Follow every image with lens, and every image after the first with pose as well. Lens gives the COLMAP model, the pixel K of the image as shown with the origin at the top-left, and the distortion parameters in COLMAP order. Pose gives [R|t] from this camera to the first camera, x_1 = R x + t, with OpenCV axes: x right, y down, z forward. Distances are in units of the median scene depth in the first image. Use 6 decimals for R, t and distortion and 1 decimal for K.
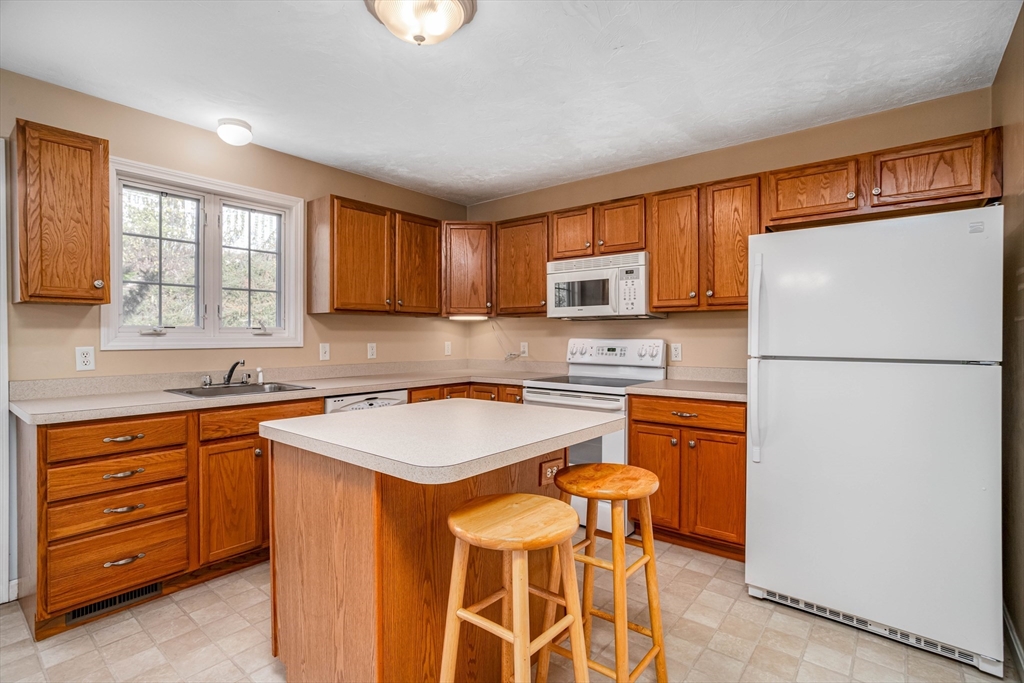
lens RADIAL K [[495.6, 0, 505.6], [0, 495.6, 342.1], [0, 0, 1]] dist [-0.046825, 0.019090]
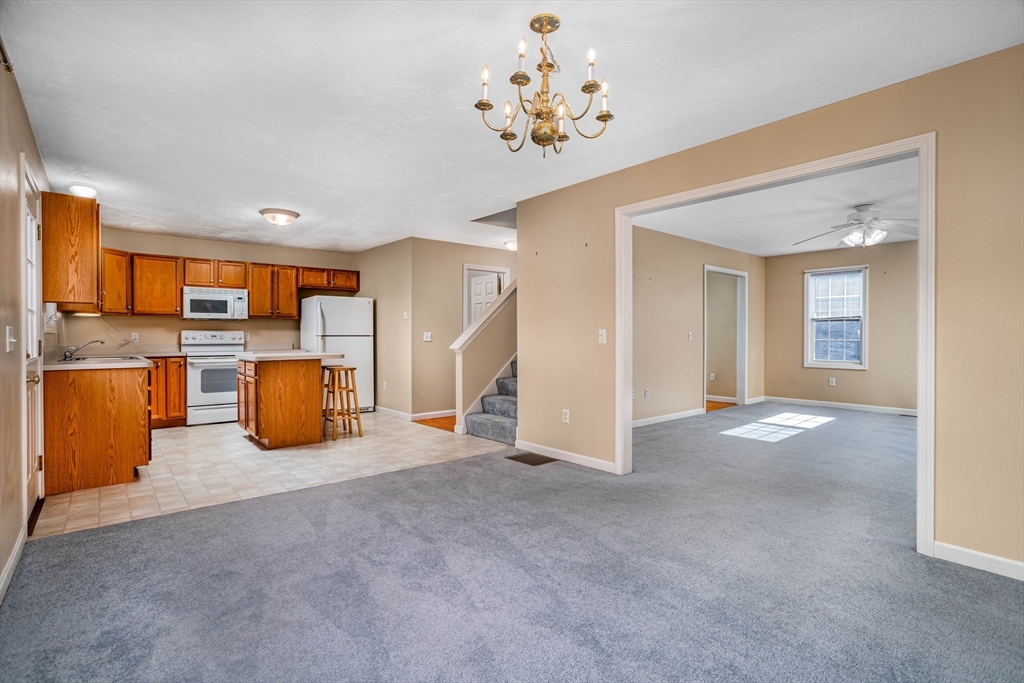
lens RADIAL K [[495.6, 0, 505.4], [0, 495.6, 343.6], [0, 0, 1]] dist [-0.046825, 0.019090]
pose [[0.194573, -0.016257, 0.980753, -1.597615], [0.011602, 0.999831, 0.014272, 0.034164], [-0.980819, 0.008602, 0.194729, -0.519249]]
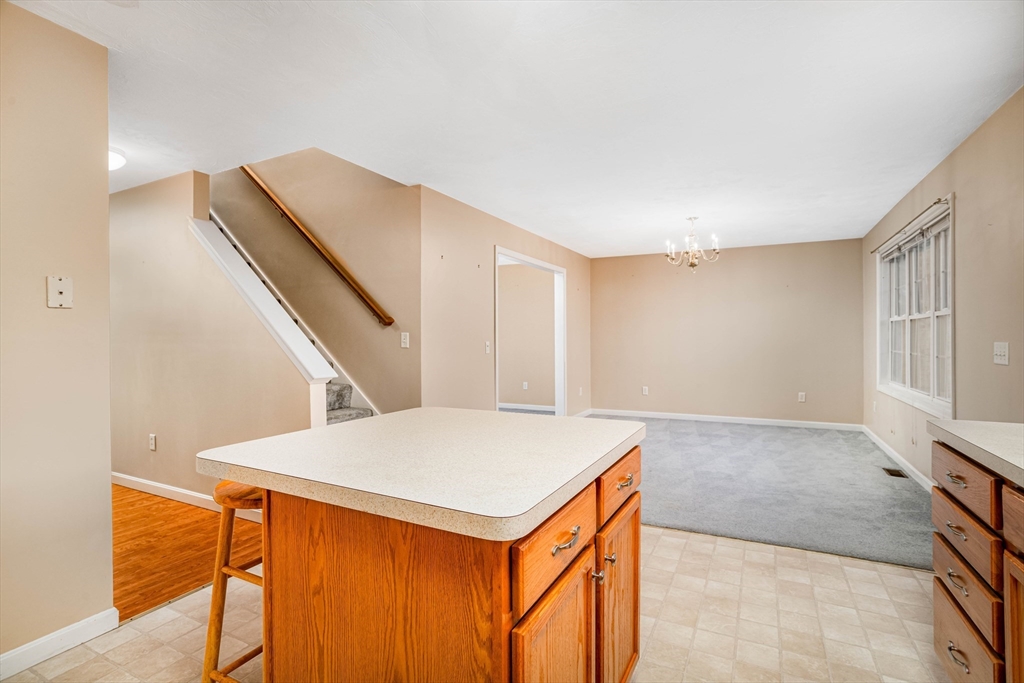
lens RADIAL K [[495.6, 0, 503.2], [0, 495.6, 339.1], [0, 0, 1]] dist [-0.046825, 0.019090]
pose [[-0.980113, 0.007113, -0.198313, -0.009041], [0.004126, 0.999872, 0.015473, -0.011506], [0.198397, 0.014347, -0.980017, 1.020953]]
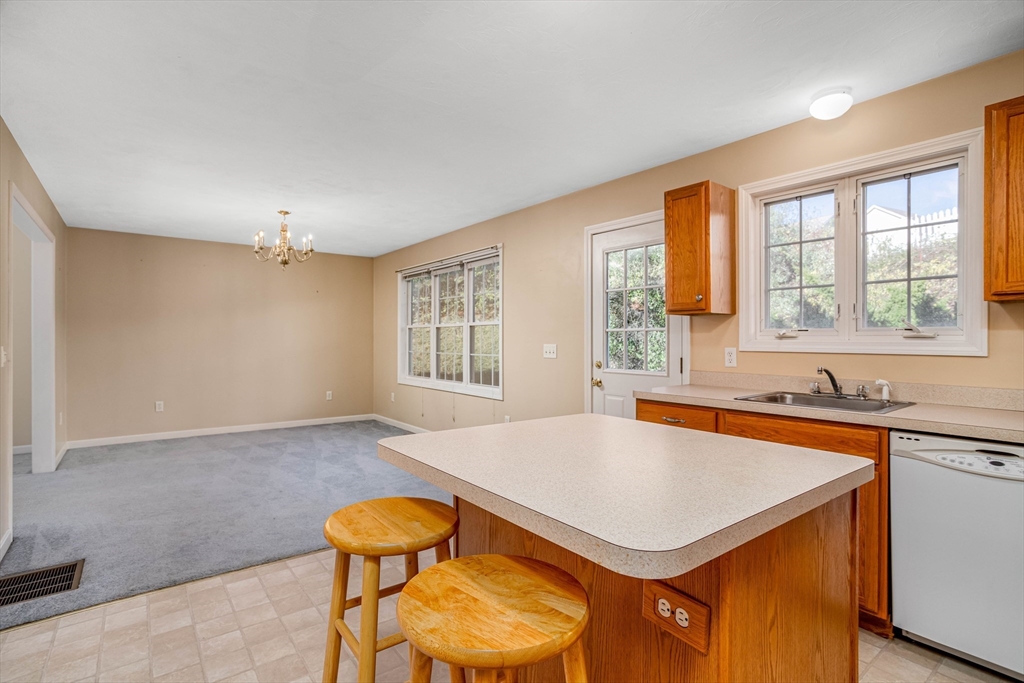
lens RADIAL K [[495.6, 0, 505.9], [0, 495.6, 338.8], [0, 0, 1]] dist [-0.046825, 0.019090]
pose [[-0.231274, -0.000056, -0.972889, 0.364394], [-0.013549, 0.999903, 0.003163, -0.007207], [0.972794, 0.013913, -0.231252, 0.565742]]
